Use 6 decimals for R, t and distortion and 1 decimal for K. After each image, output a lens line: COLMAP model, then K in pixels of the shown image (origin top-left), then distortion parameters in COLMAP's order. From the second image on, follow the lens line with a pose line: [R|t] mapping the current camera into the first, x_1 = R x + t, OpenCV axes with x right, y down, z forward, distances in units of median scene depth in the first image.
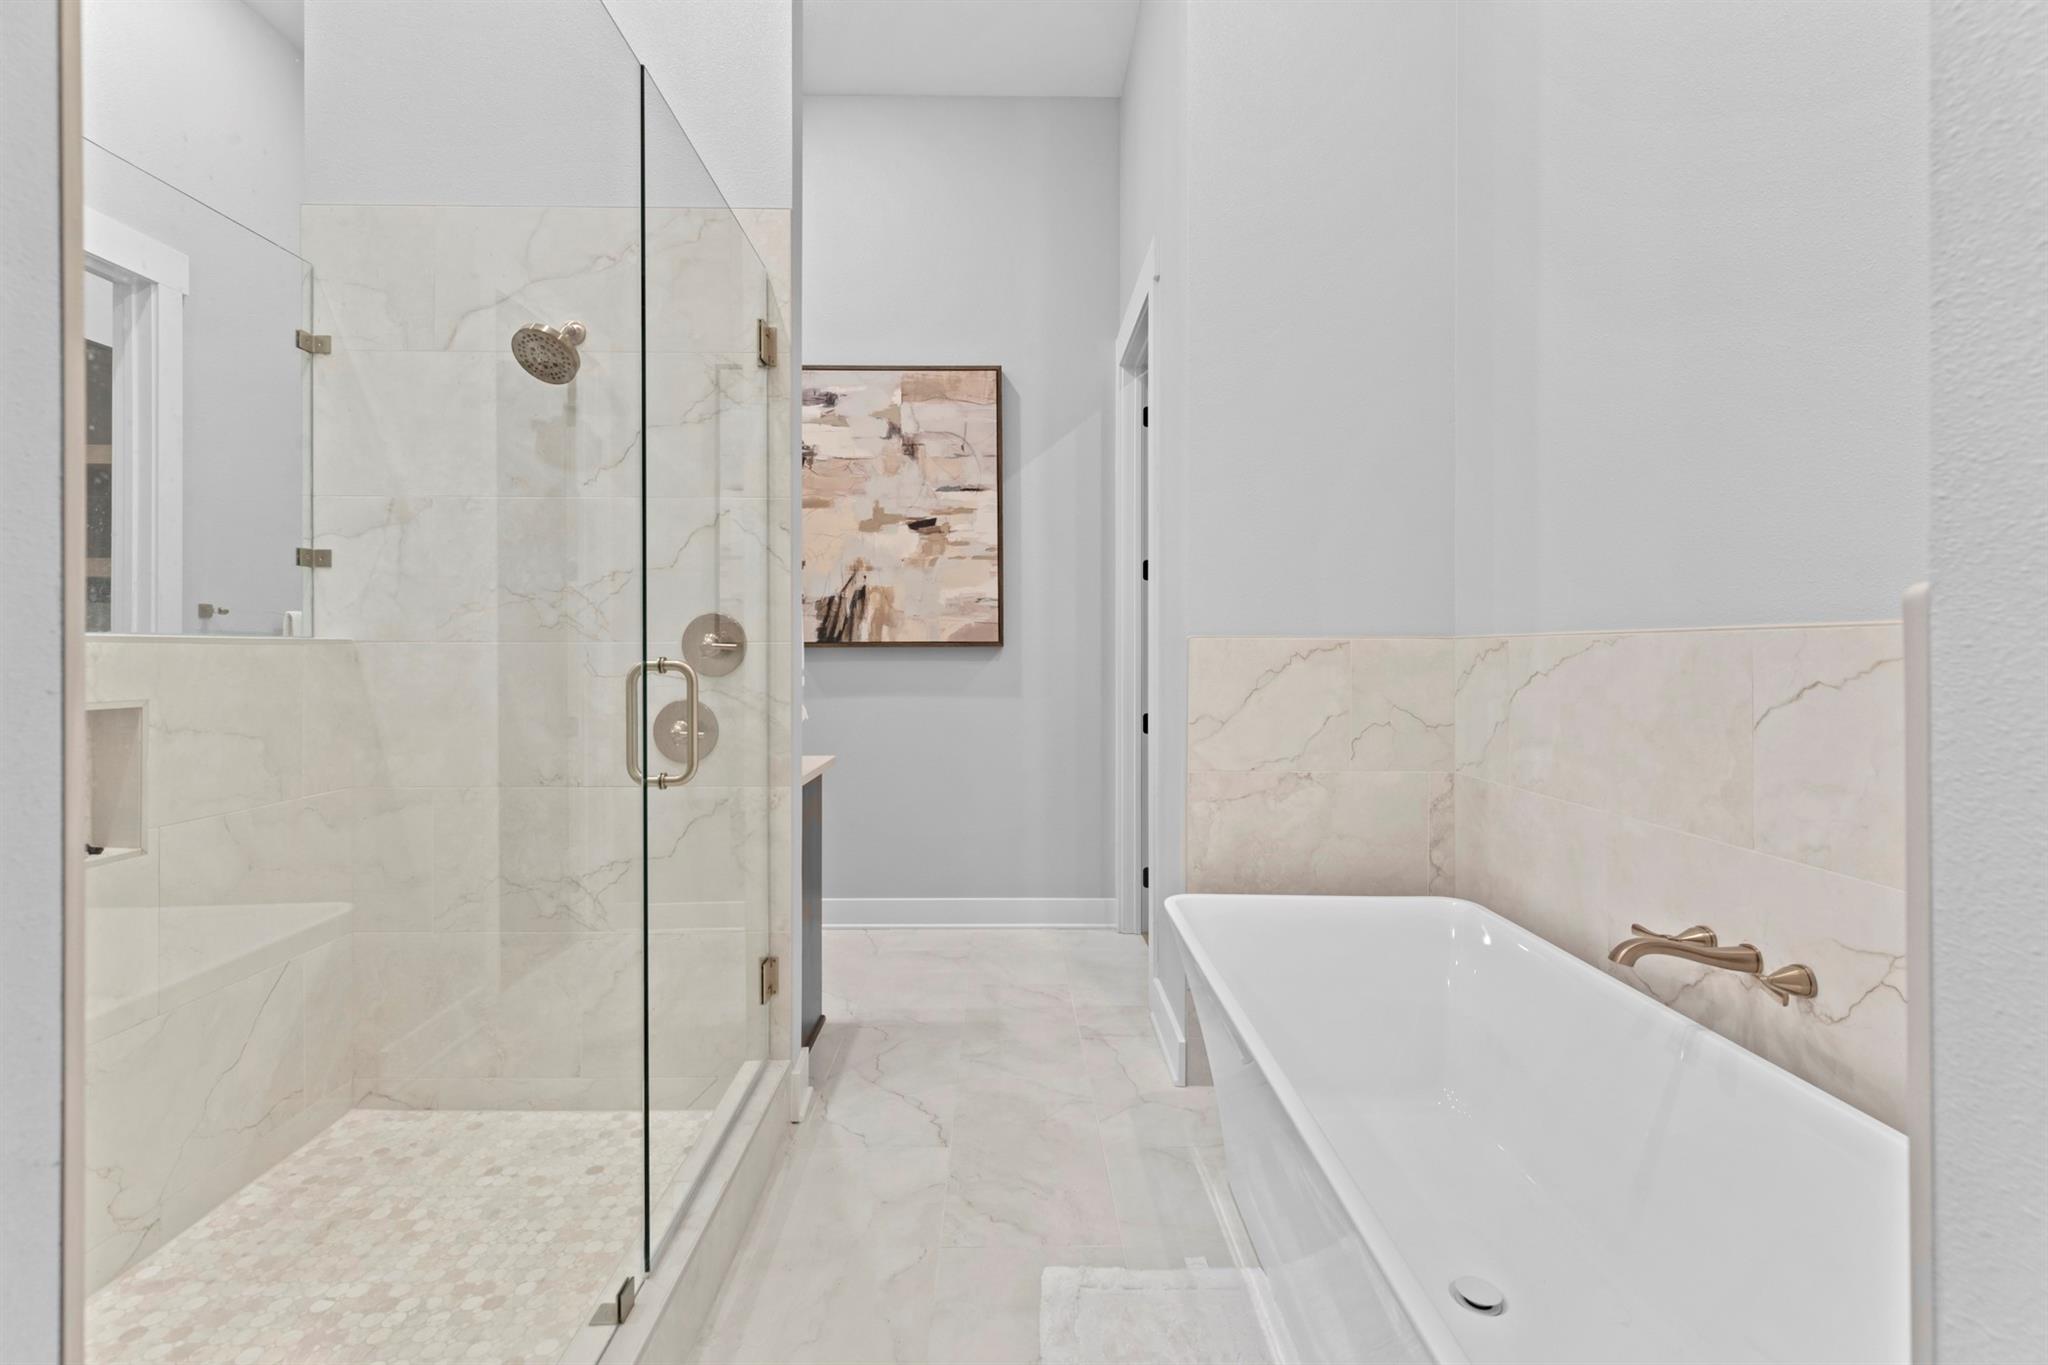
lens RADIAL K [[931.6, 0, 1023.9], [0, 931.6, 663.5], [0, 0, 1]] dist [-0.002598, -0.000416]
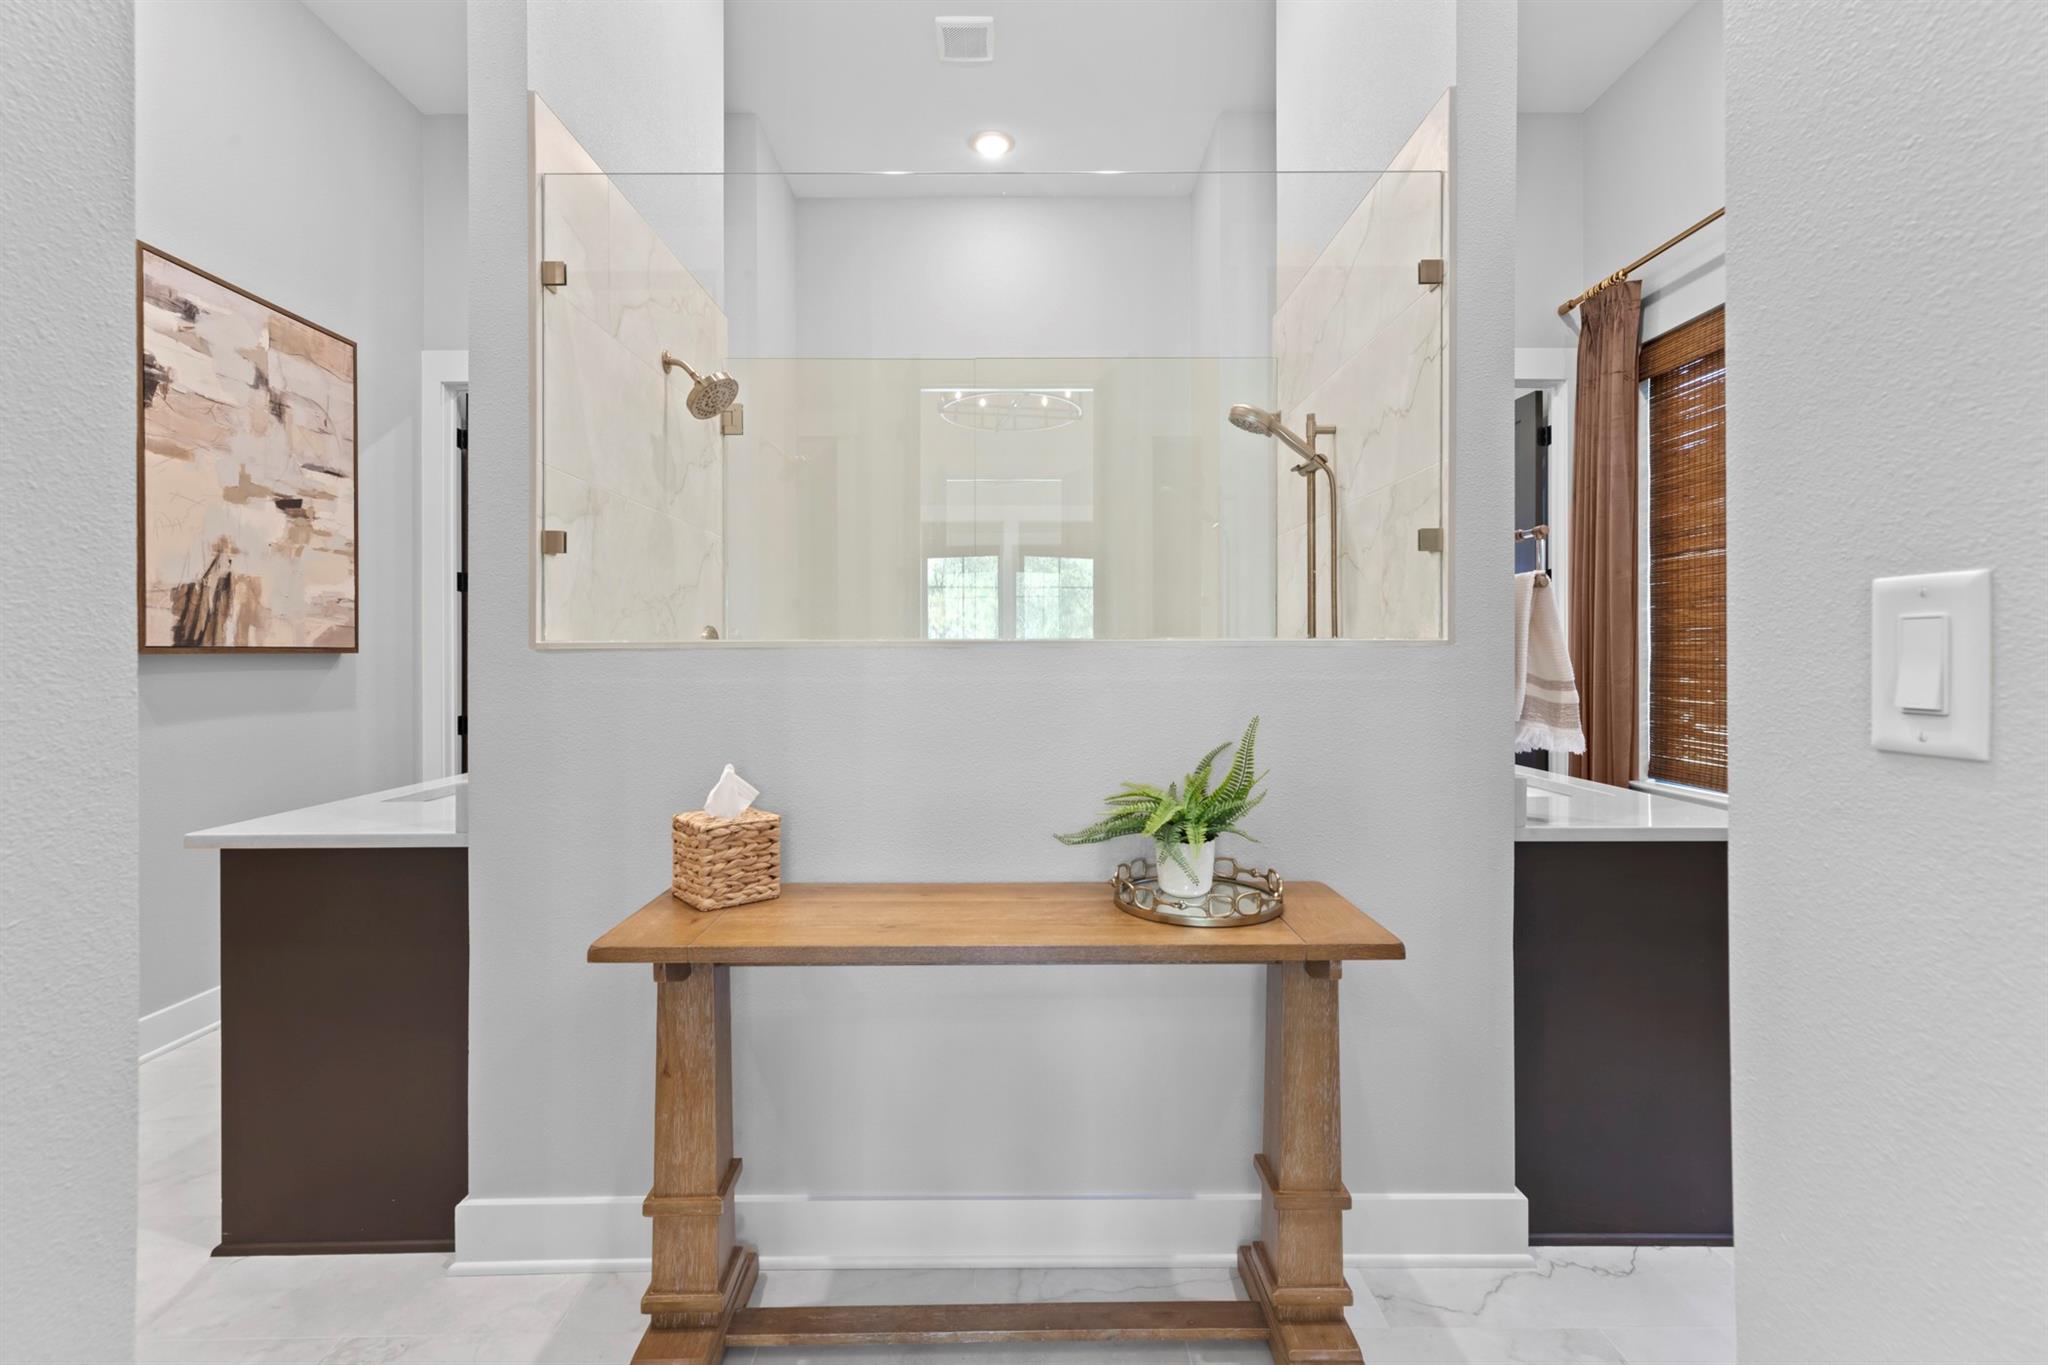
lens RADIAL K [[931.6, 0, 1025.3], [0, 931.6, 668.0], [0, 0, 1]] dist [-0.002598, -0.000416]
pose [[-0.006538, -0.014359, 0.999876, -0.934088], [0.014718, 0.999787, 0.014454, -0.007264], [-0.999870, 0.014811, -0.006325, 0.358072]]
